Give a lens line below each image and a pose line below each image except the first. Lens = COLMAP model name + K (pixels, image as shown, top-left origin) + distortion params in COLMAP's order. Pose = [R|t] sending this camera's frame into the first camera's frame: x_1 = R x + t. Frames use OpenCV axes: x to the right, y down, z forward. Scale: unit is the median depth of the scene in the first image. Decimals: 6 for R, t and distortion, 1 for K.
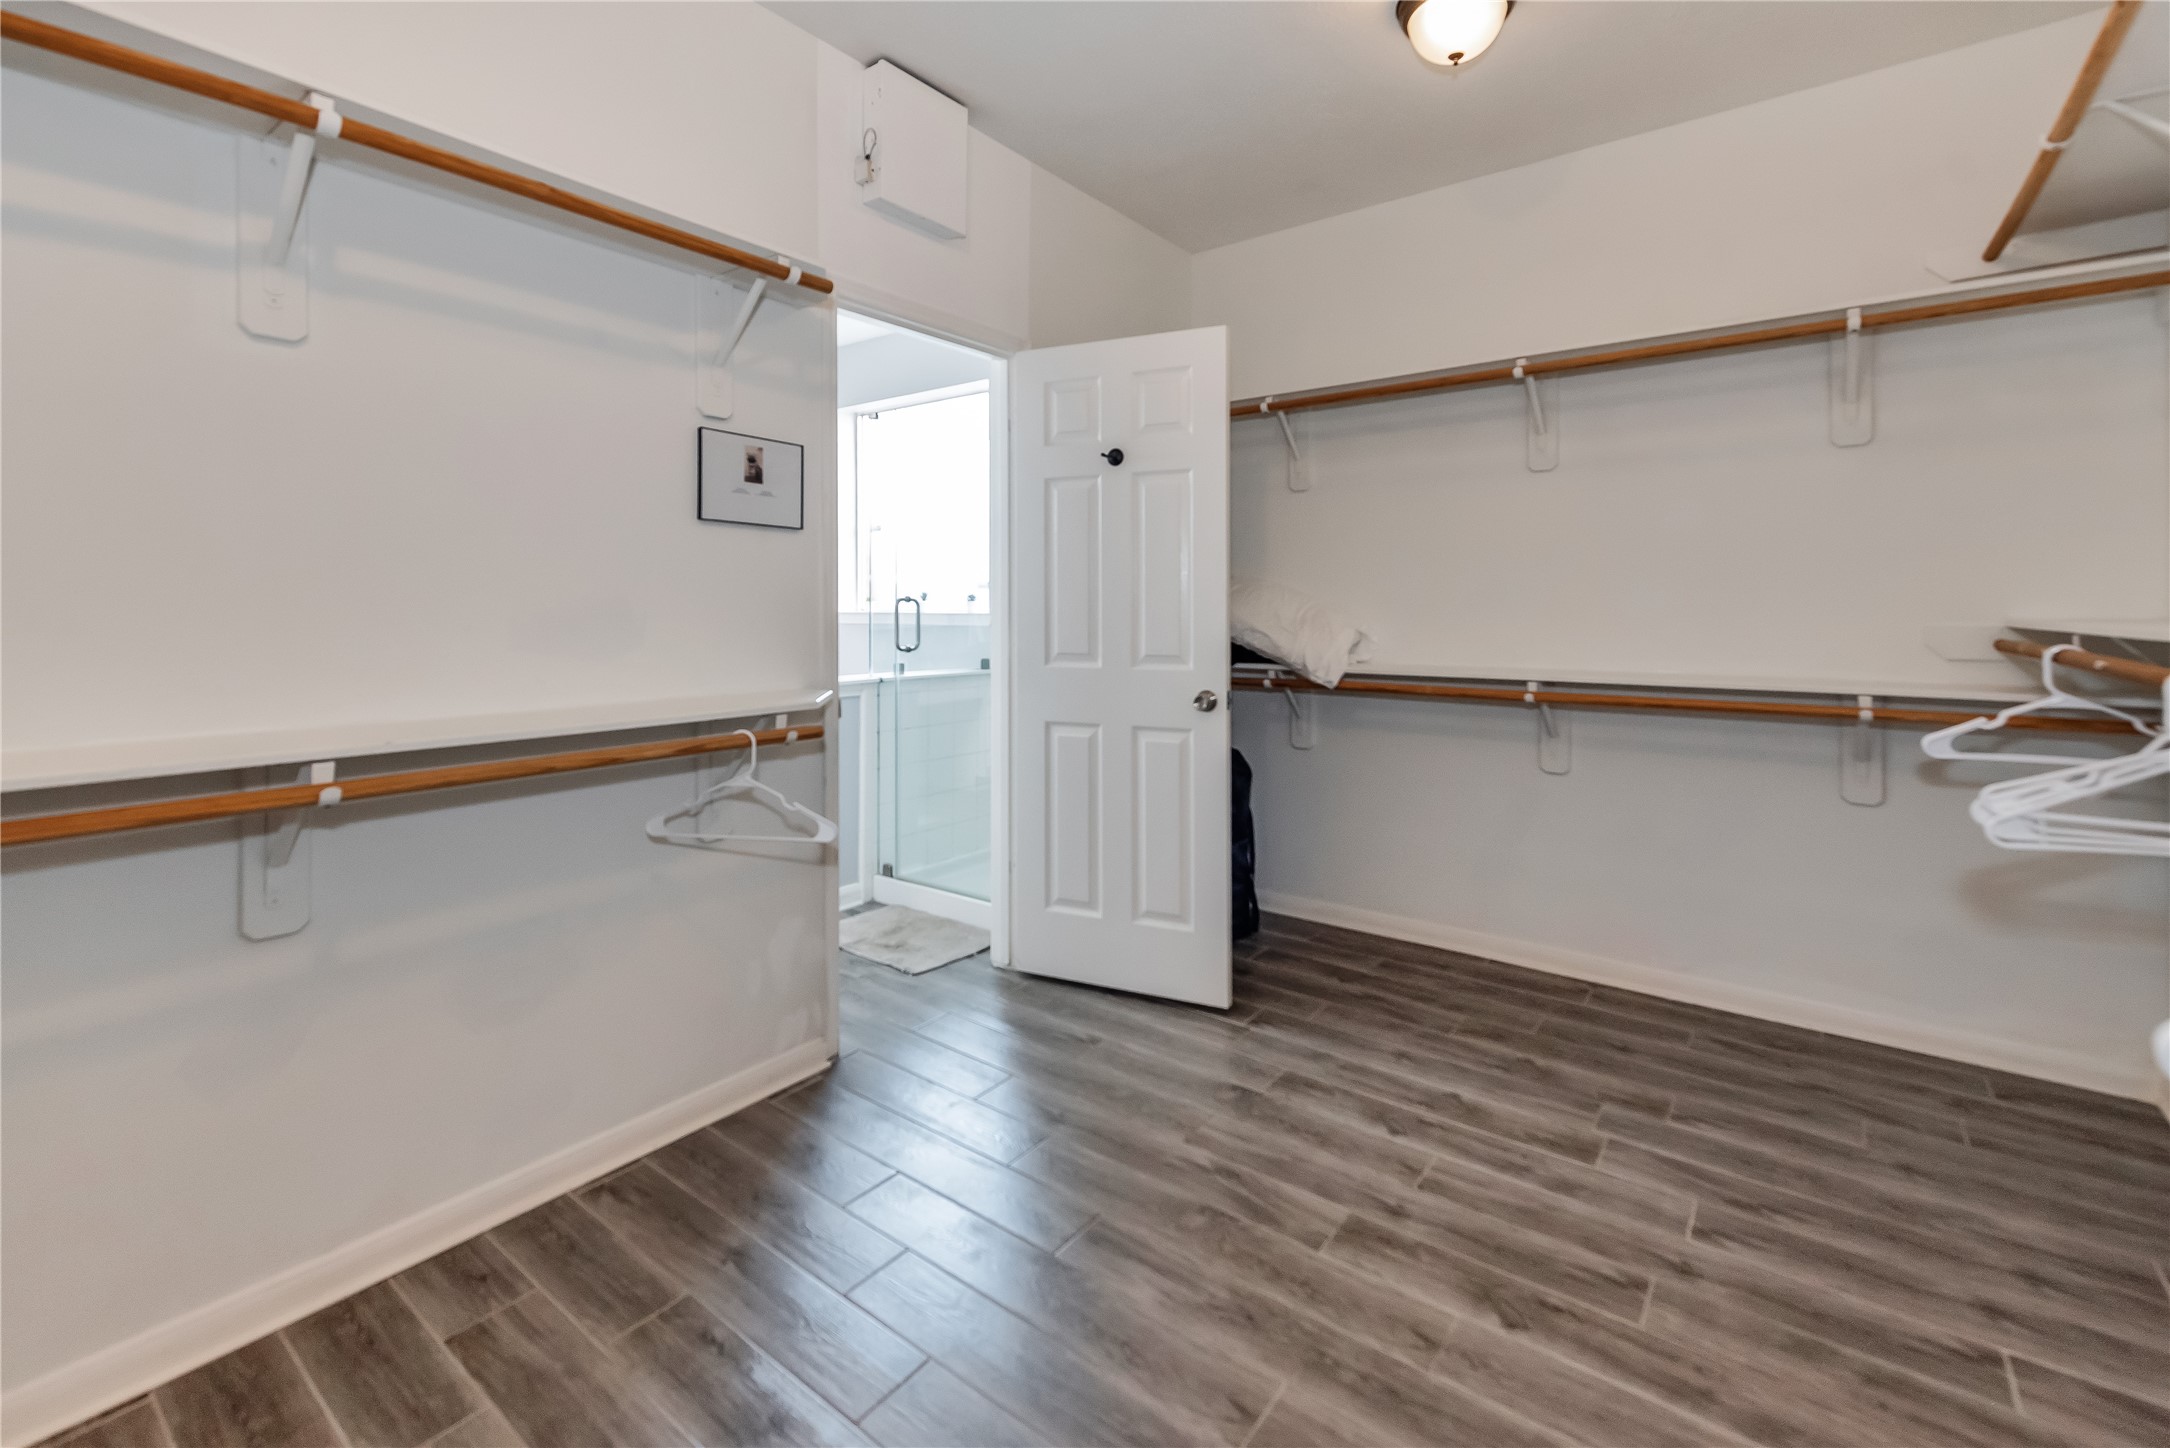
lens RADIAL K [[869.9, 0, 1084.7], [0, 869.9, 724.0], [0, 0, 1]] dist [0.000430, 0.000023]
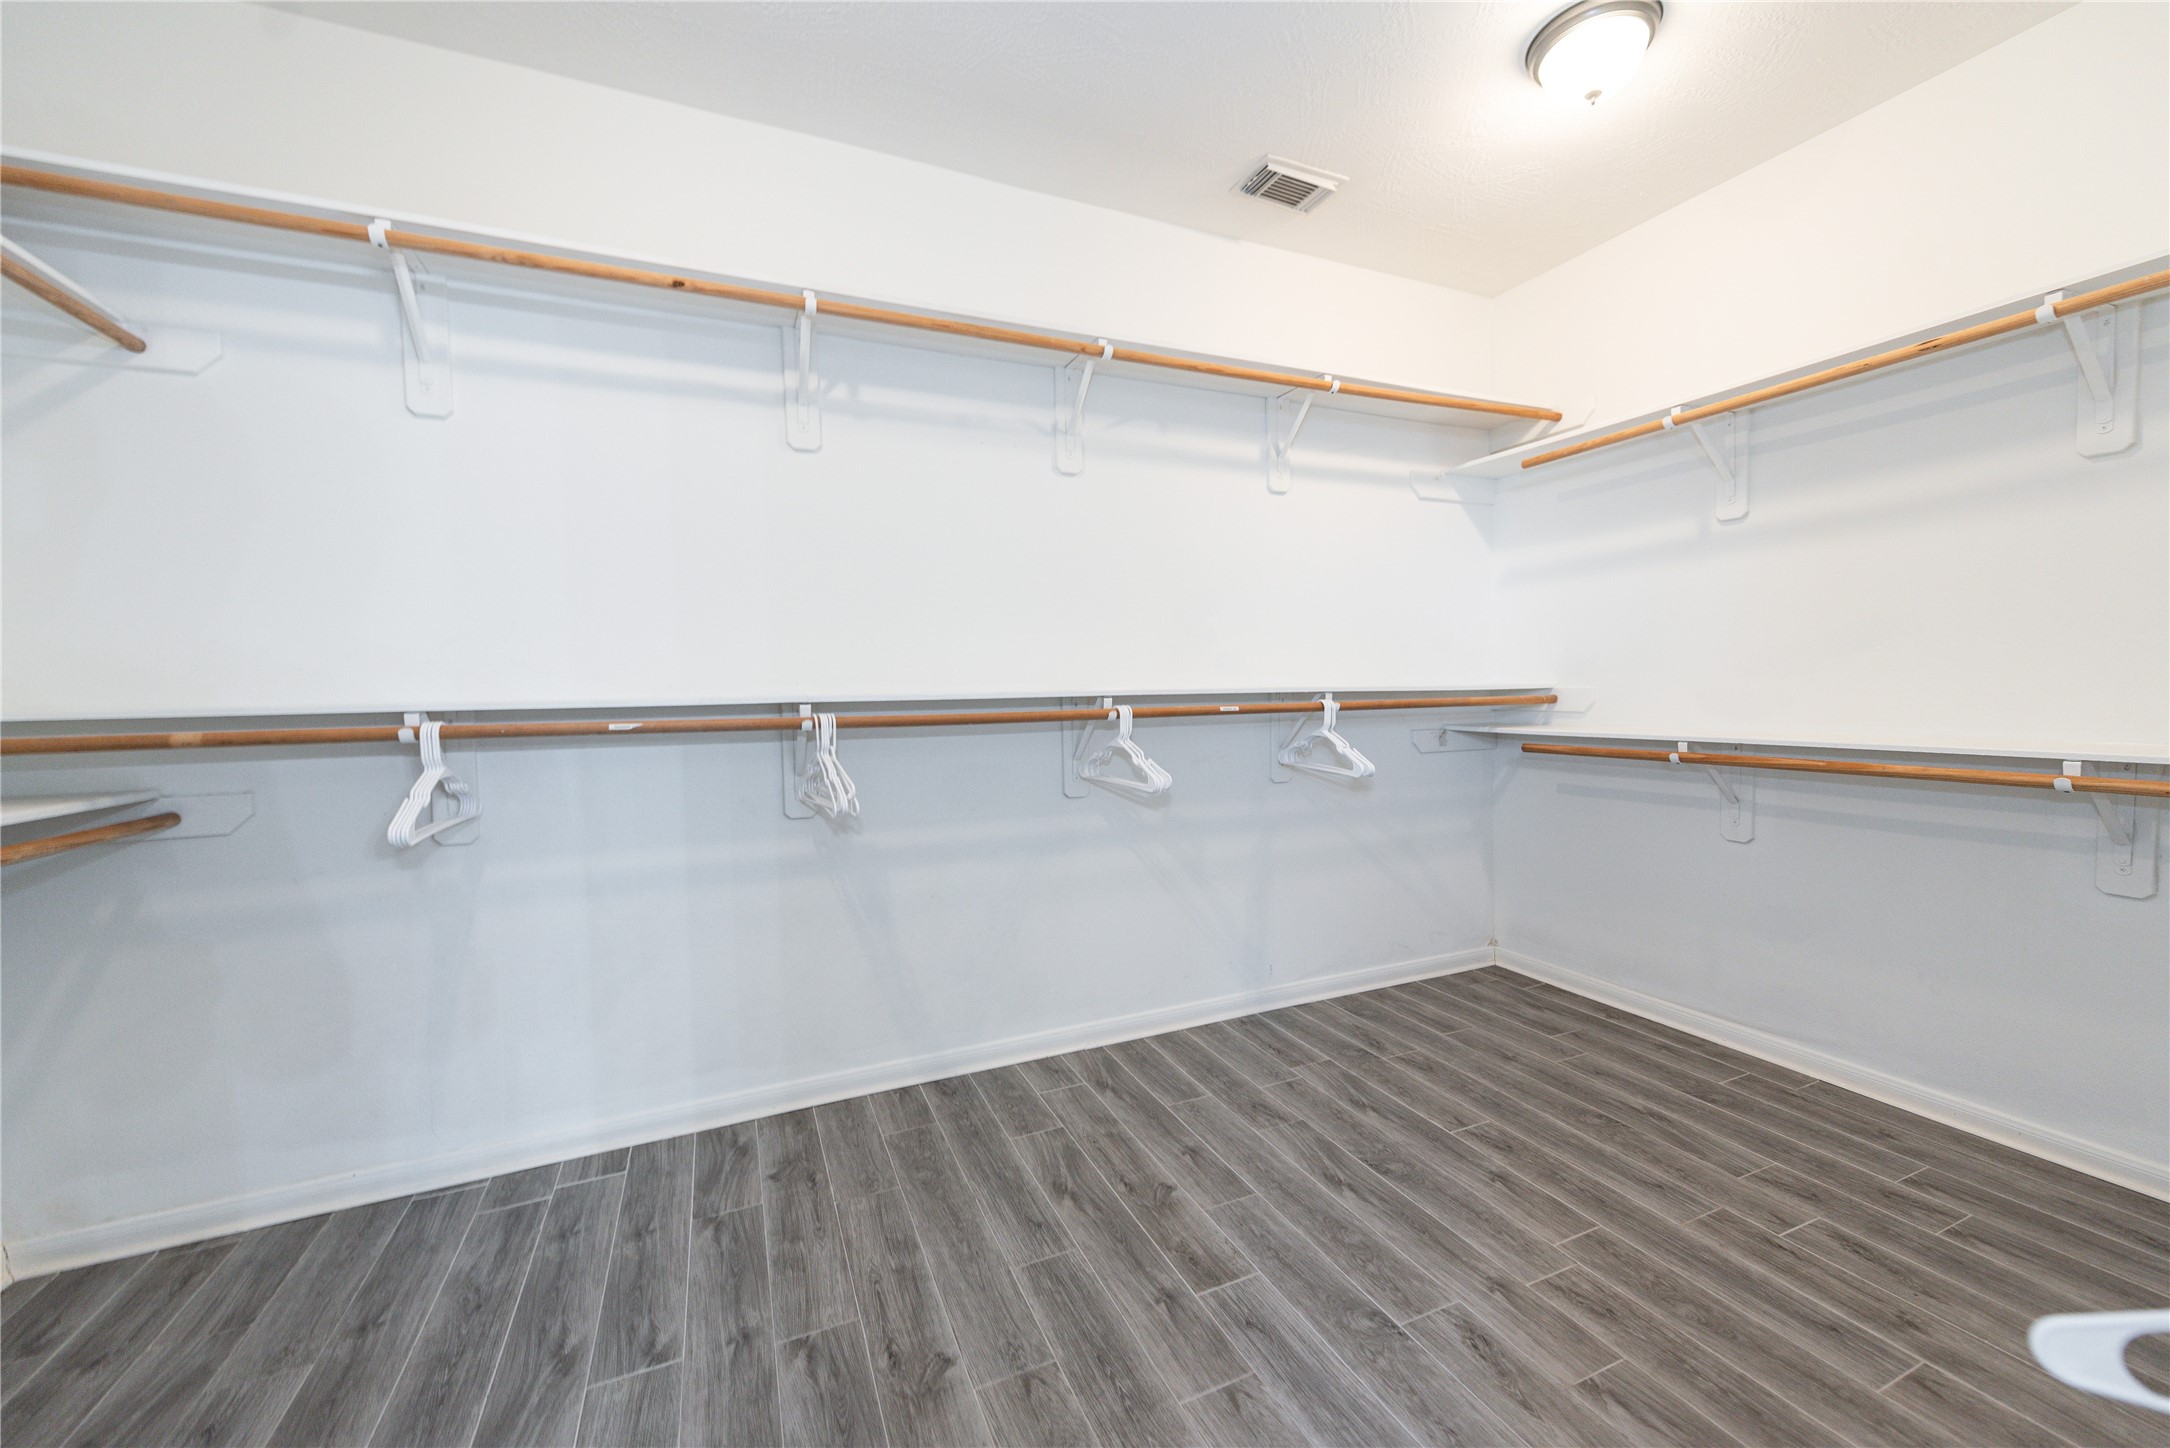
lens RADIAL K [[869.9, 0, 1089.6], [0, 869.9, 715.0], [0, 0, 1]] dist [0.000430, 0.000023]
pose [[-0.886681, 0.003907, 0.462366, -0.155325], [0.078232, 0.986815, 0.141688, -0.220613], [-0.455716, 0.161804, -0.875296, 1.706005]]
